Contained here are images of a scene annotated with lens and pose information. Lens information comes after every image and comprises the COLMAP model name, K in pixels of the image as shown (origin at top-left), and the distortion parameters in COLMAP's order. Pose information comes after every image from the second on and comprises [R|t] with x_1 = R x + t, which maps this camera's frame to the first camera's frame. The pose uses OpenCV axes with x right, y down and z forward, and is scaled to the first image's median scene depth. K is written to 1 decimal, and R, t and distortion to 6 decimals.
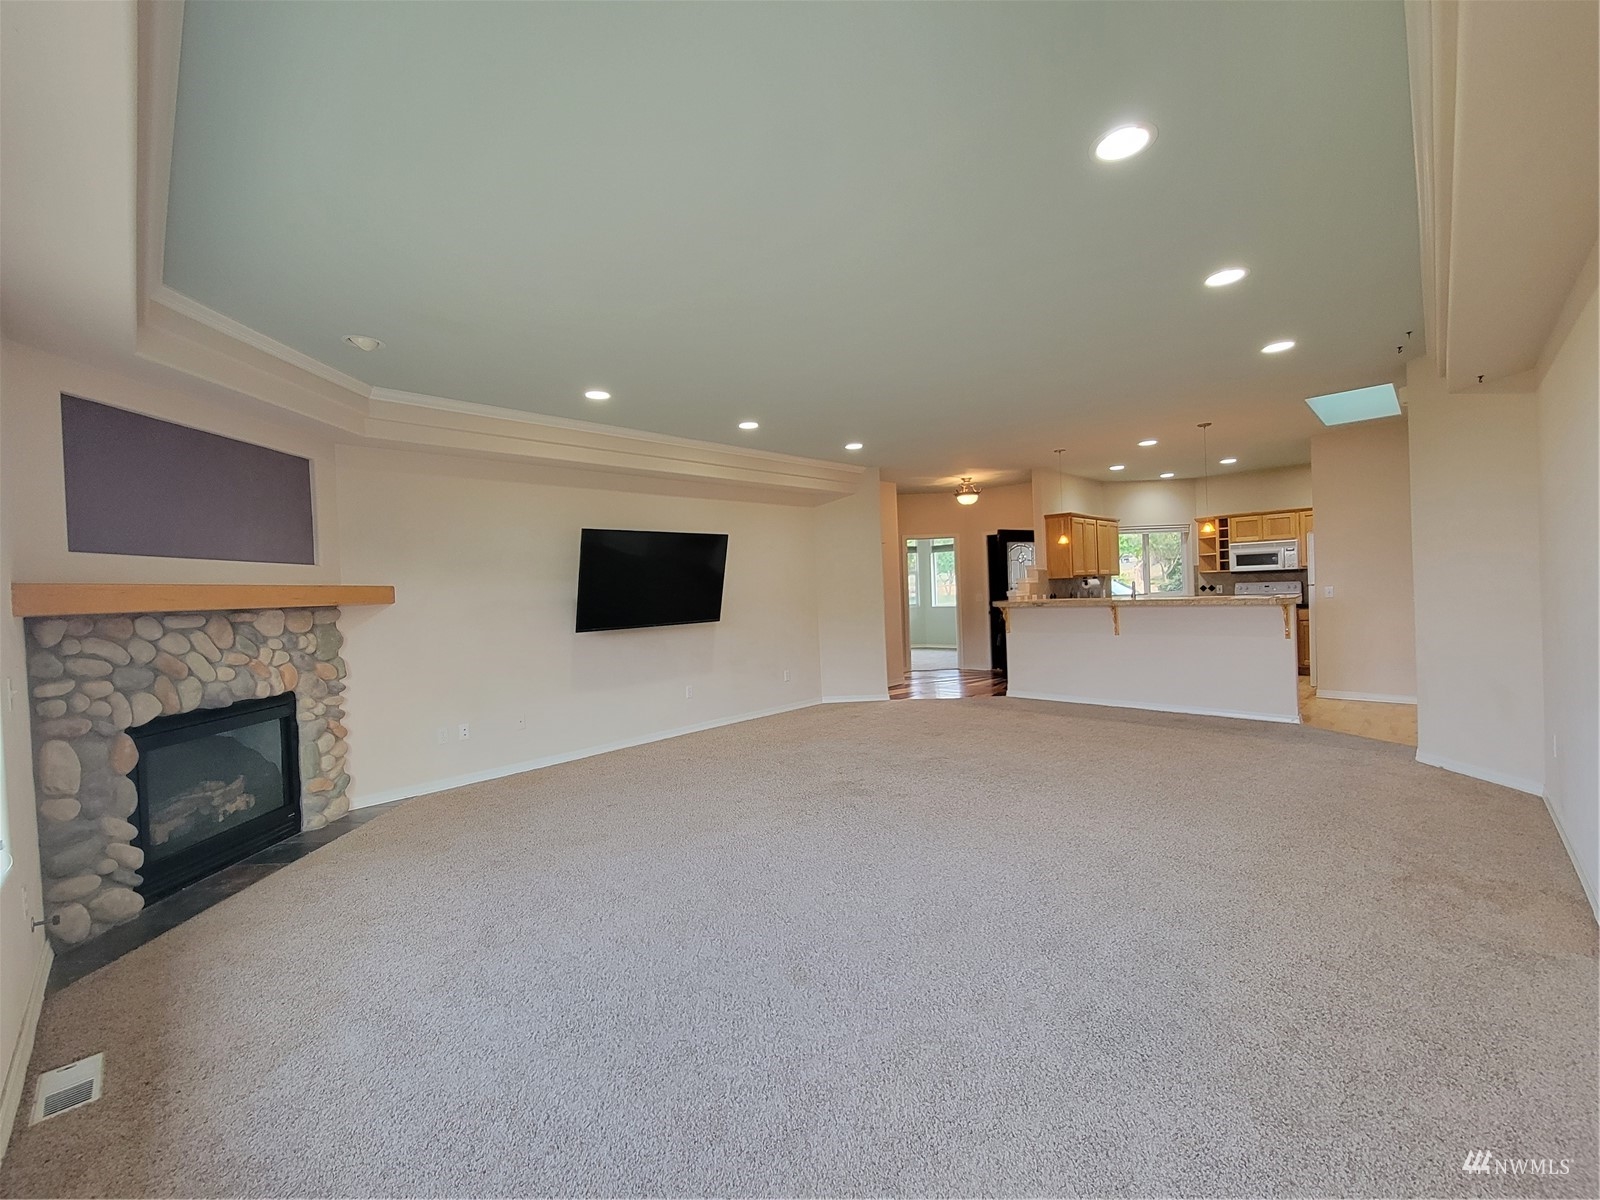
lens RADIAL K [[653.8, 0, 803.1], [0, 653.8, 593.9], [0, 0, 1]] dist [-0.000103, -0.000099]
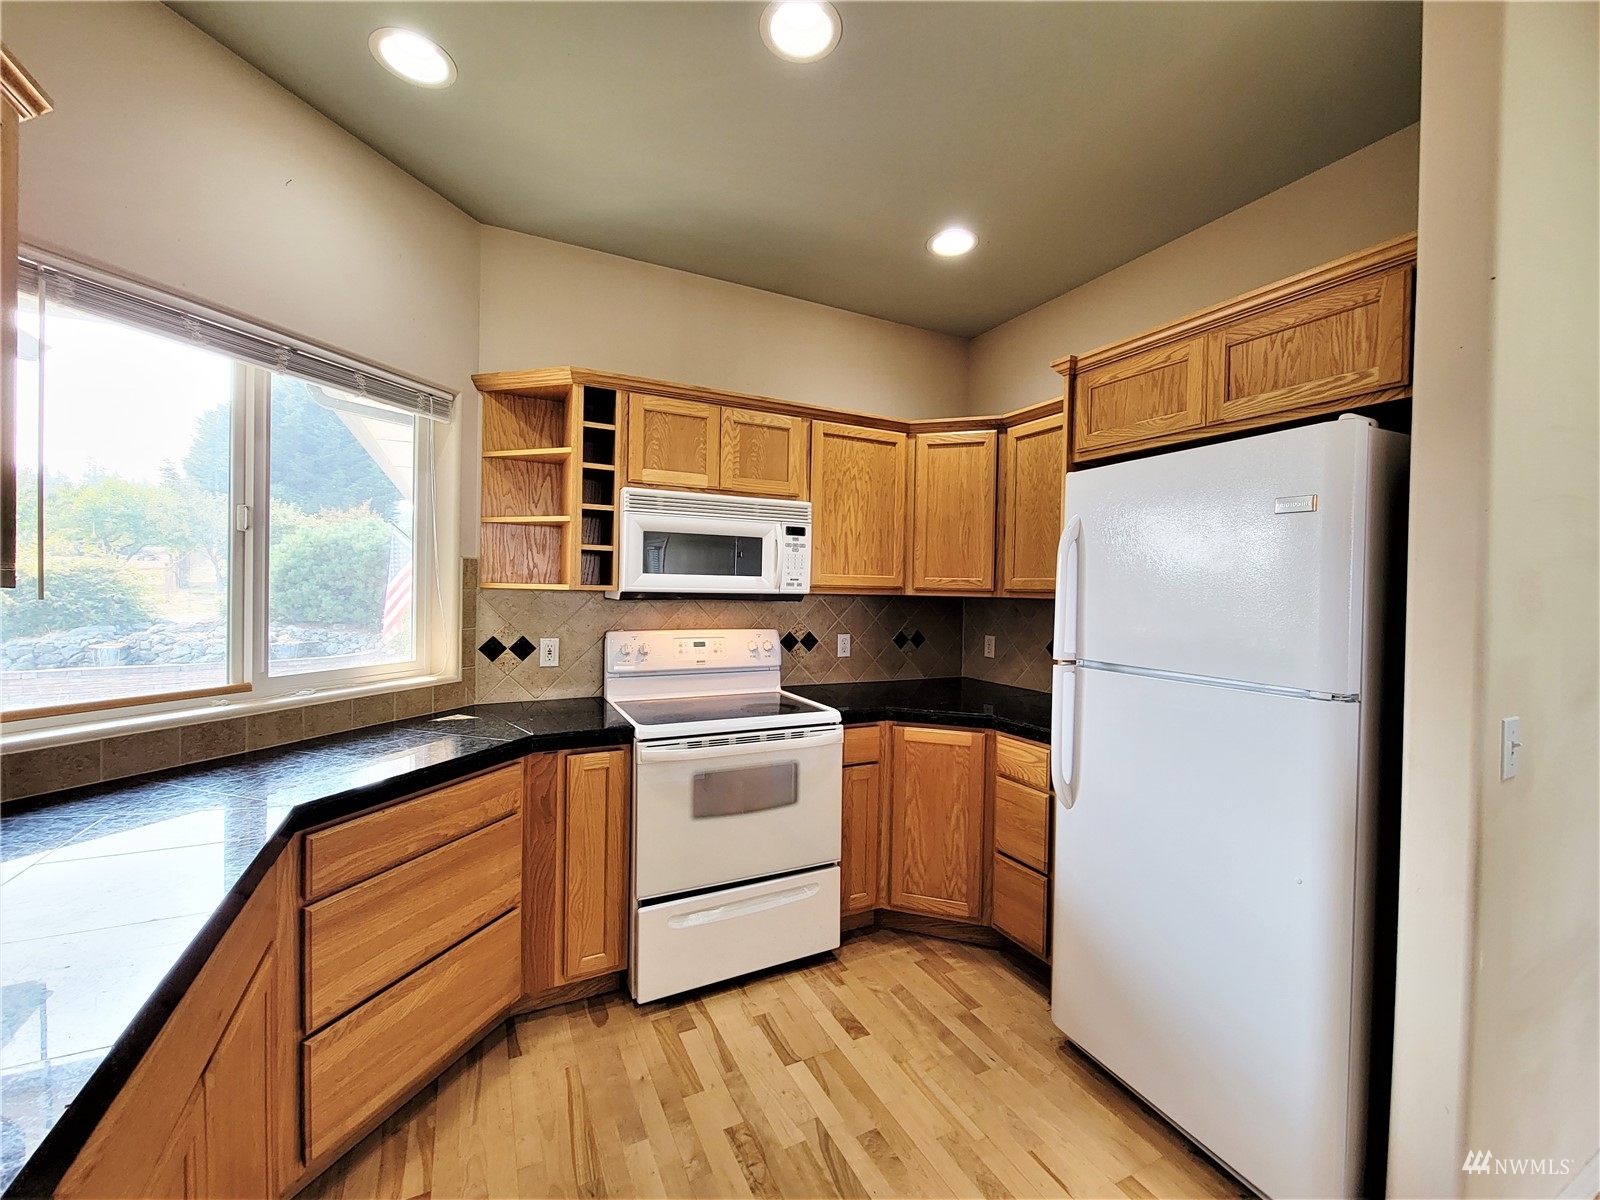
lens RADIAL K [[661.4, 0, 814.9], [0, 661.4, 595.0], [0, 0, 1]] dist [0.002120, 0.000101]
pose [[0.317076, 0.034818, 0.947761, 0.424841], [-0.022181, 0.999325, -0.029292, -0.026629], [-0.948141, -0.011734, 0.317634, 0.841449]]
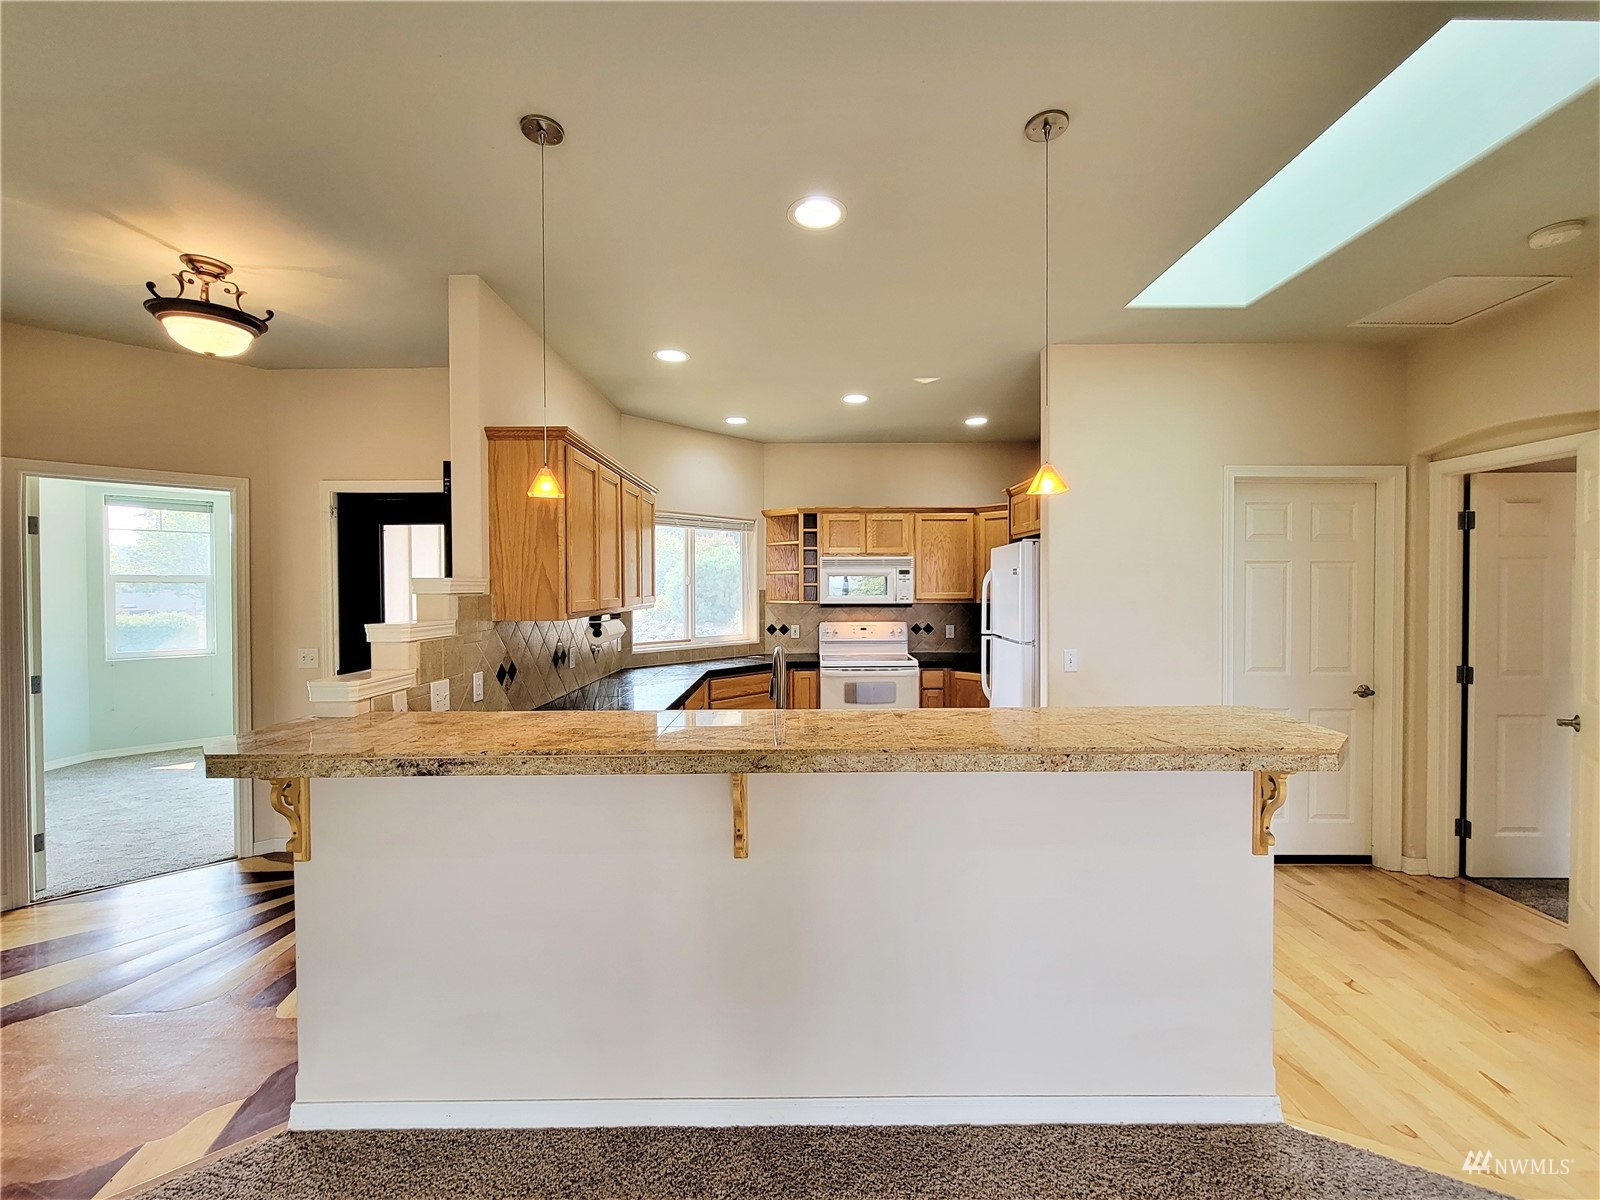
lens RADIAL K [[661.4, 0, 814.9], [0, 661.4, 595.0], [0, 0, 1]] dist [0.002120, 0.000101]
pose [[0.705388, 0.029077, 0.708225, 0.226896], [-0.018018, 0.999571, -0.023092, -0.028173], [-0.708592, 0.003528, 0.705609, 0.582220]]
